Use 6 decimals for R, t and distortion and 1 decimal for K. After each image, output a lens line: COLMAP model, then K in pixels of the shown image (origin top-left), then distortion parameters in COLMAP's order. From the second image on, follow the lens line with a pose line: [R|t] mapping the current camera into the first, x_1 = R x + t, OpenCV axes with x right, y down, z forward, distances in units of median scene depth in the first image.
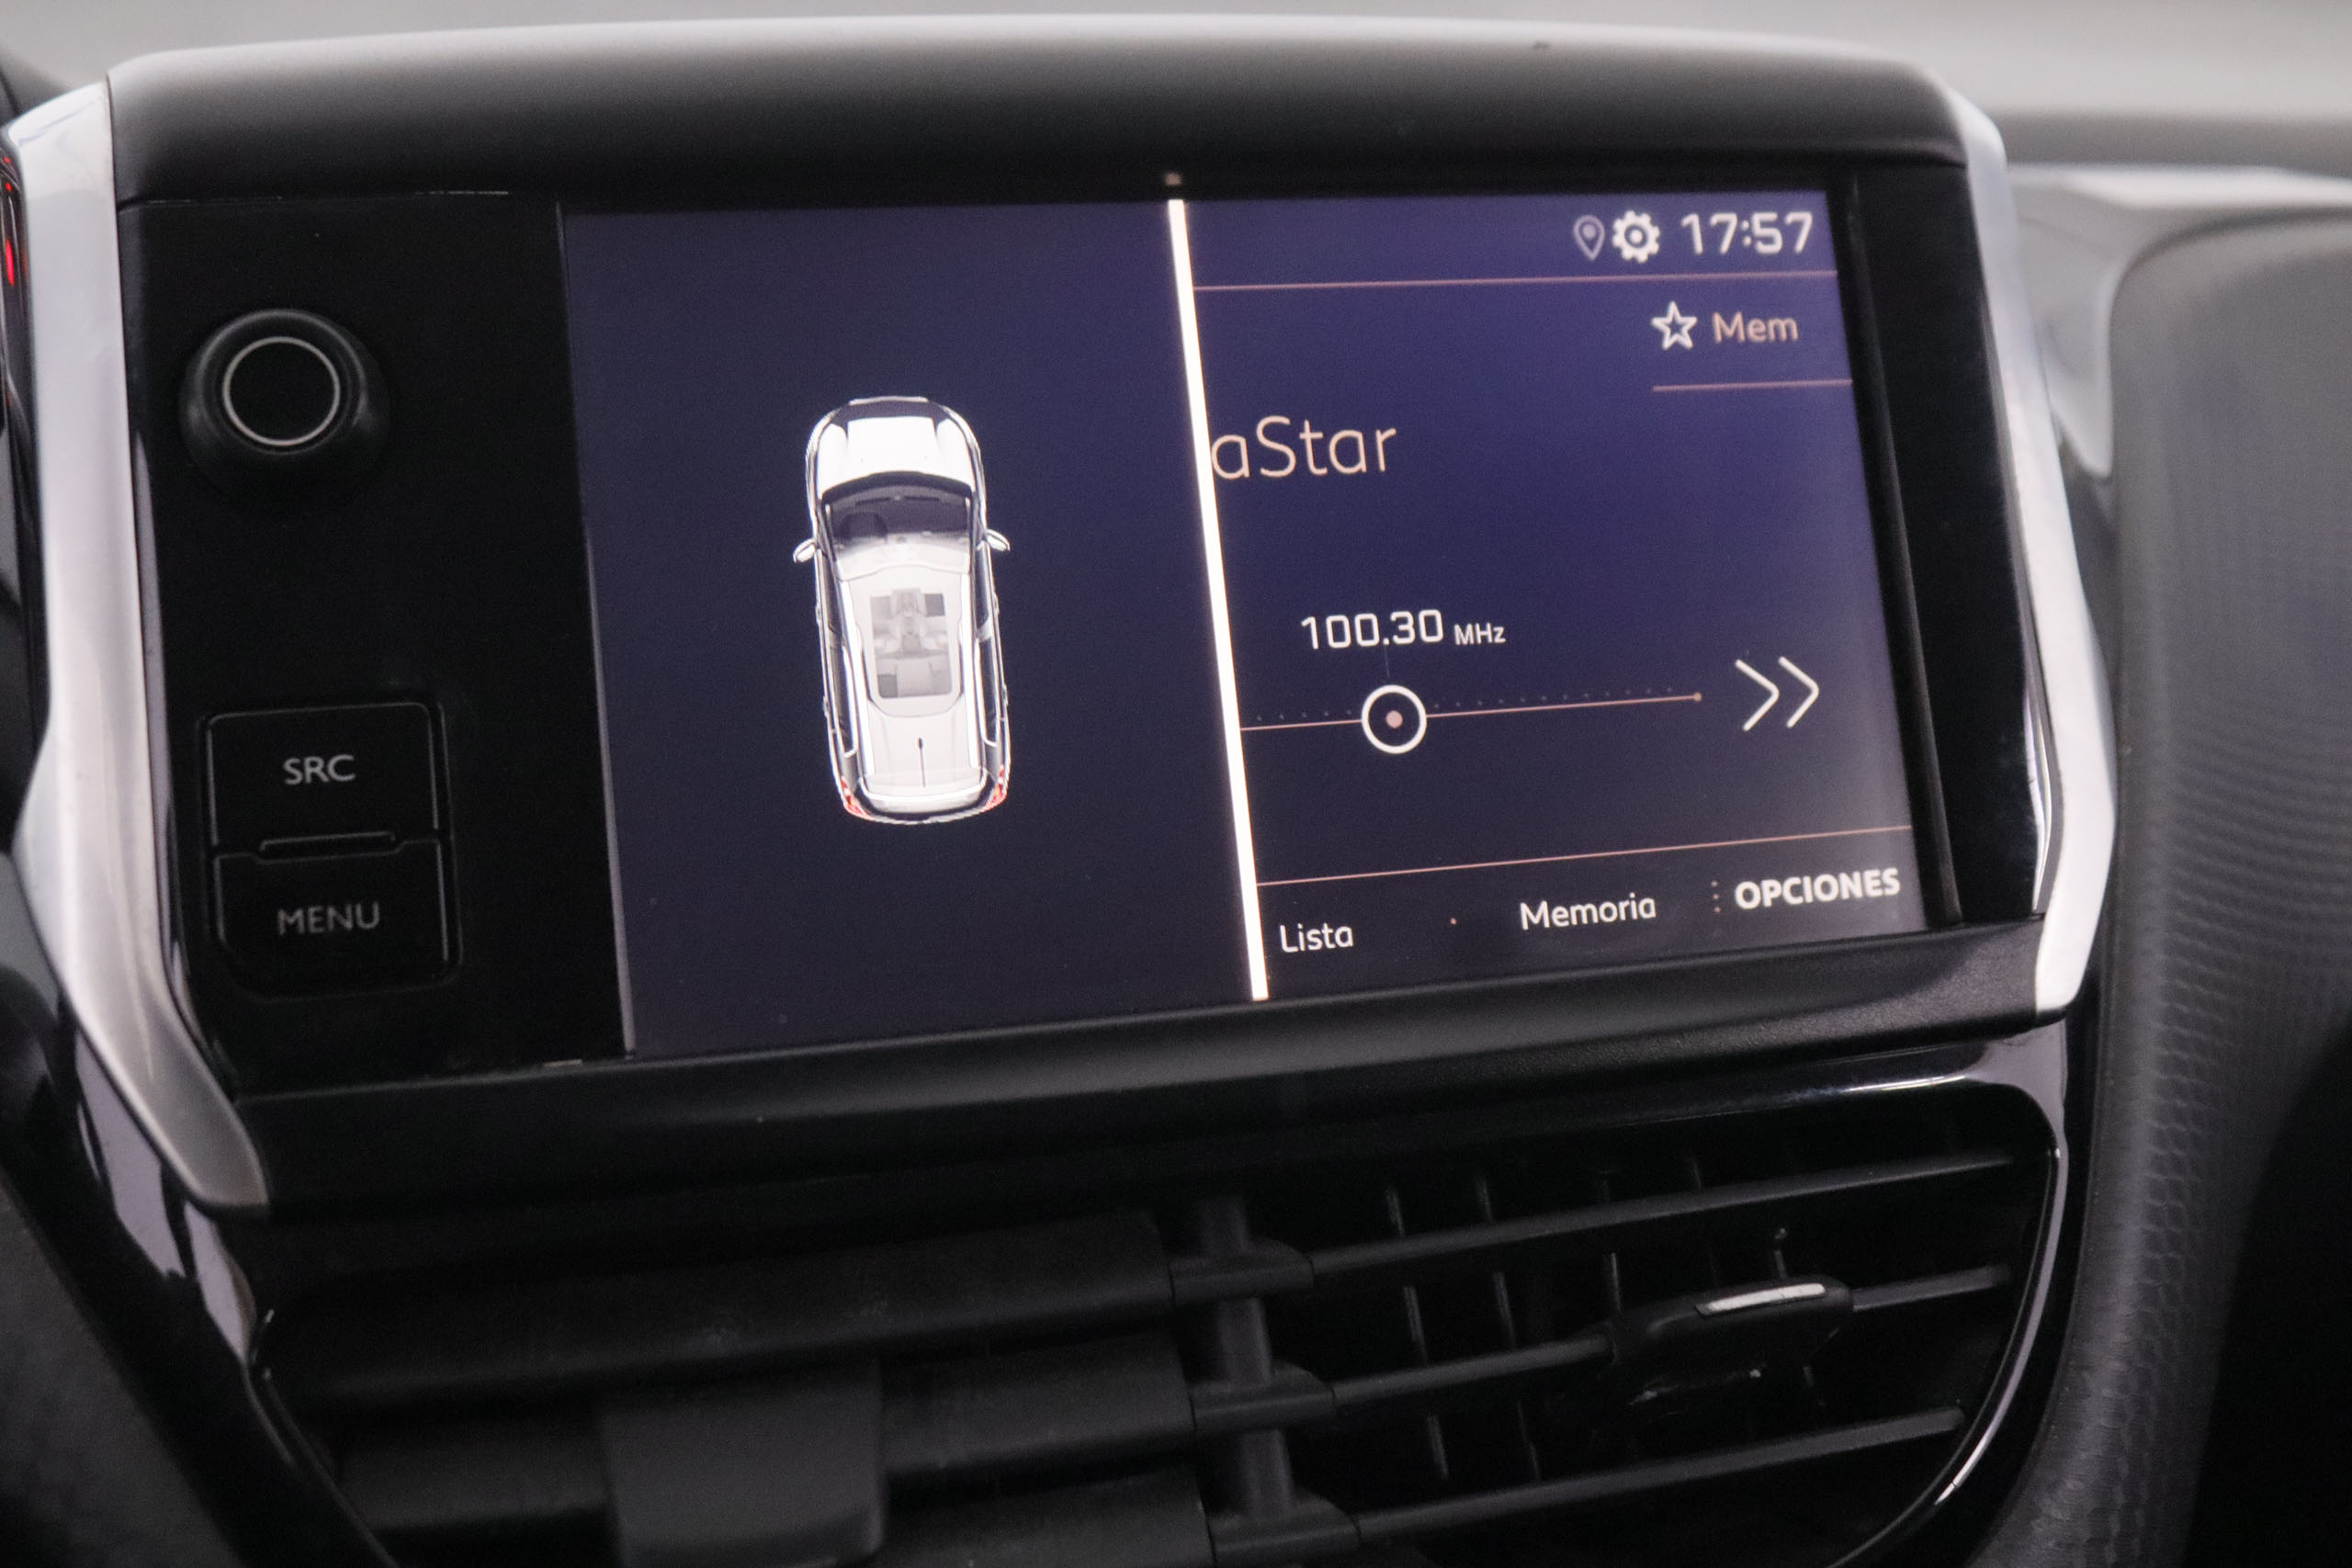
lens RADIAL K [[2861.7, 0, 1190.2], [0, 2861.7, 774.3], [0, 0, 1]] dist [-0.040809, 0.000000]
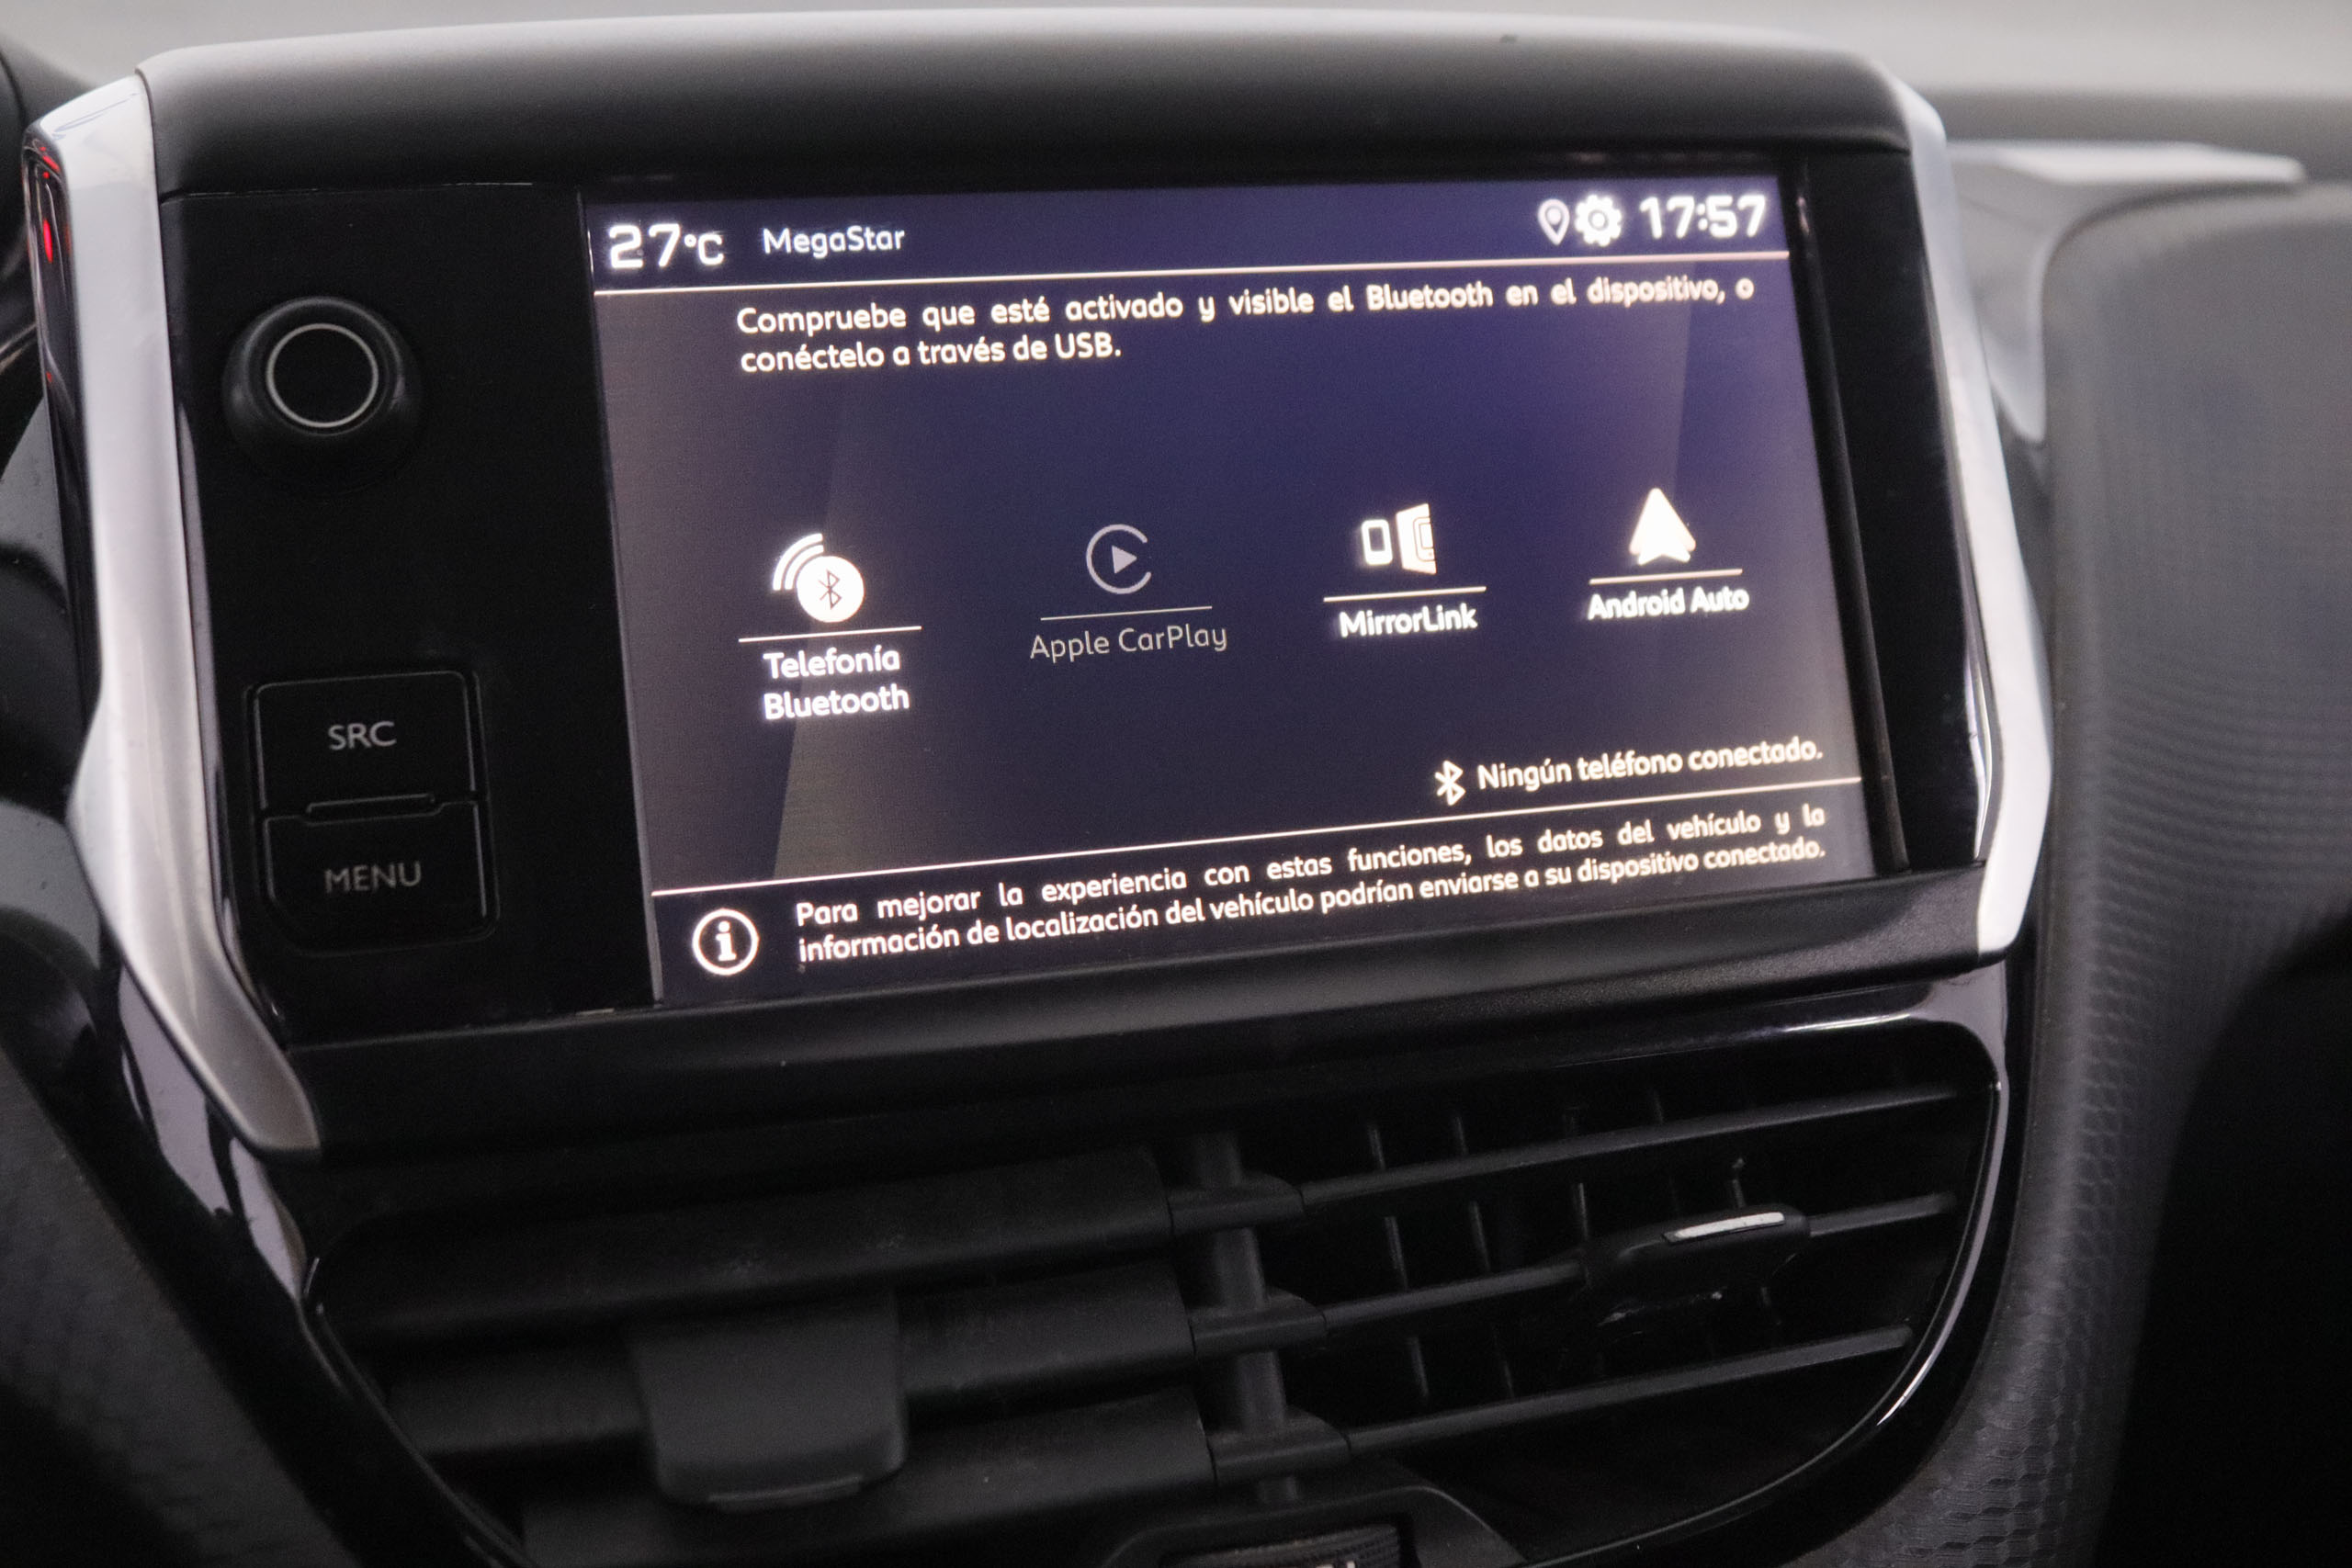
lens RADIAL K [[2861.7, 0, 1192.2], [0, 2861.7, 777.9], [0, 0, 1]] dist [-0.040809, 0.000000]
pose [[0.999640, -0.006645, 0.025985, -0.023475], [0.006209, 0.999839, 0.016833, -0.001619], [-0.026093, -0.016666, 0.999521, -0.053592]]
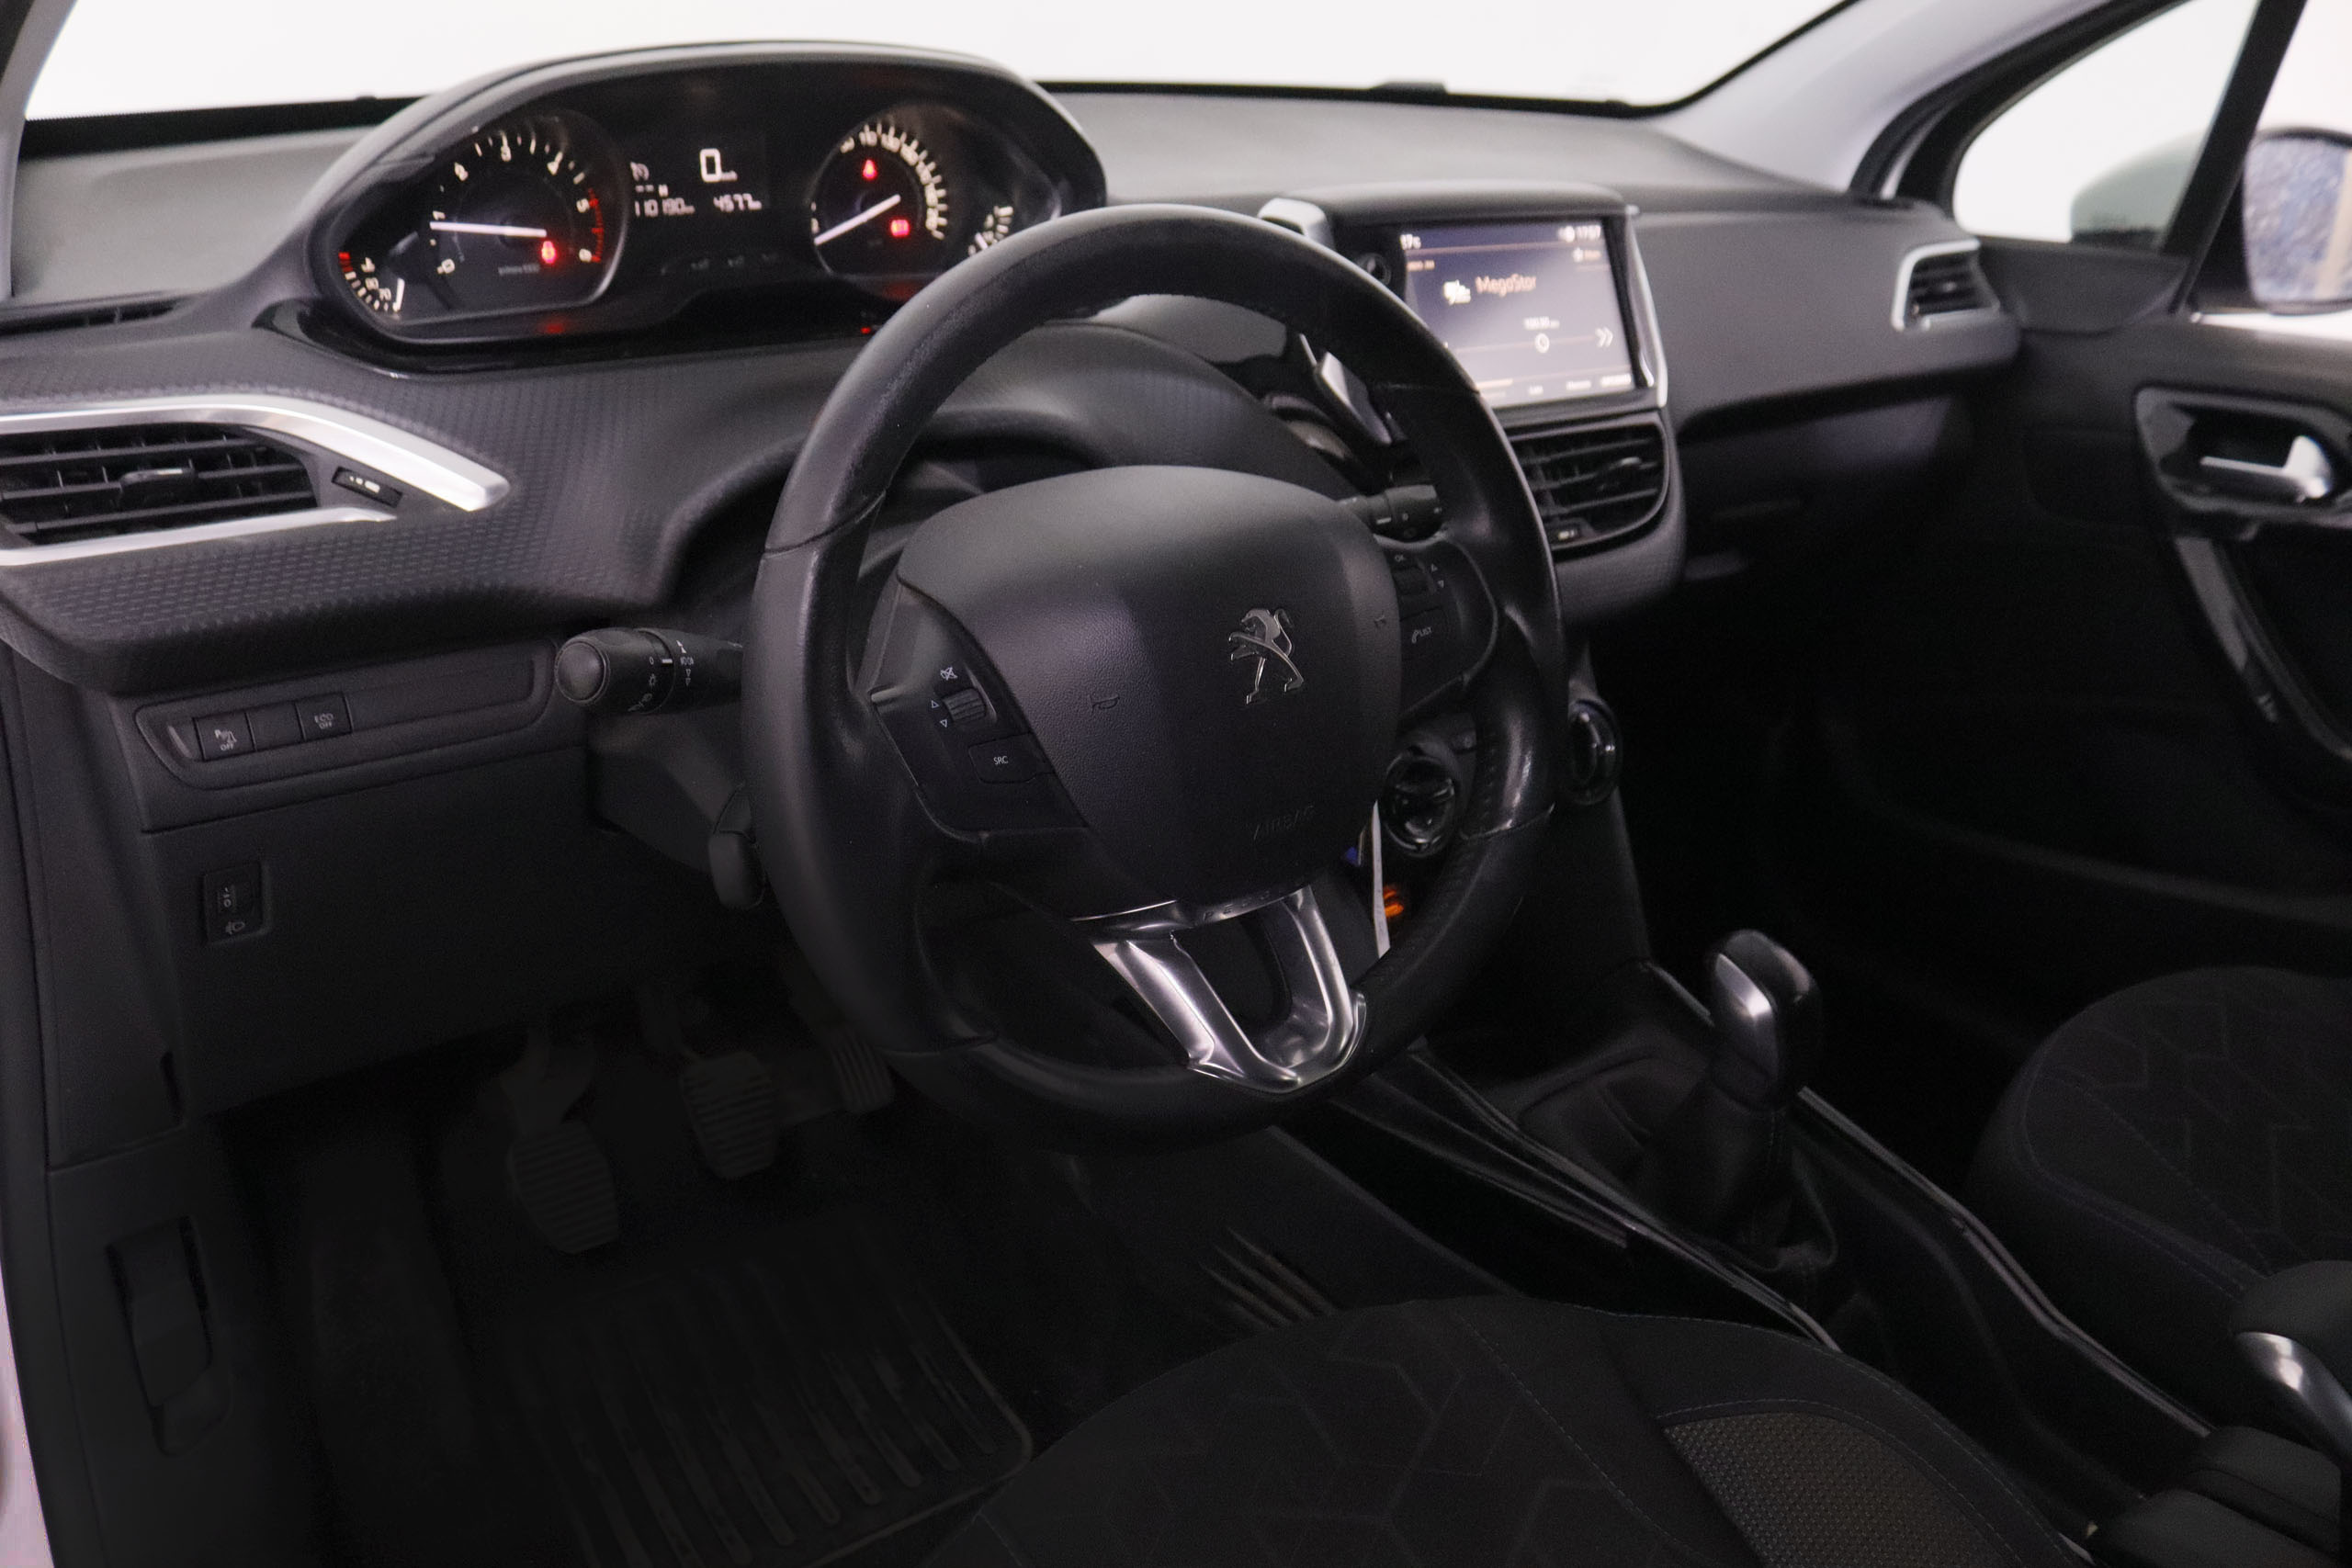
lens RADIAL K [[1924.8, 0, 1175.0], [0, 1924.8, 774.3], [0, 0, 1]] dist [-0.143548, 0.097617]
pose [[0.934394, -0.110884, 0.338544, -1.575653], [0.069172, 0.988710, 0.132918, 0.216826], [-0.349460, -0.100780, 0.931516, -1.677274]]
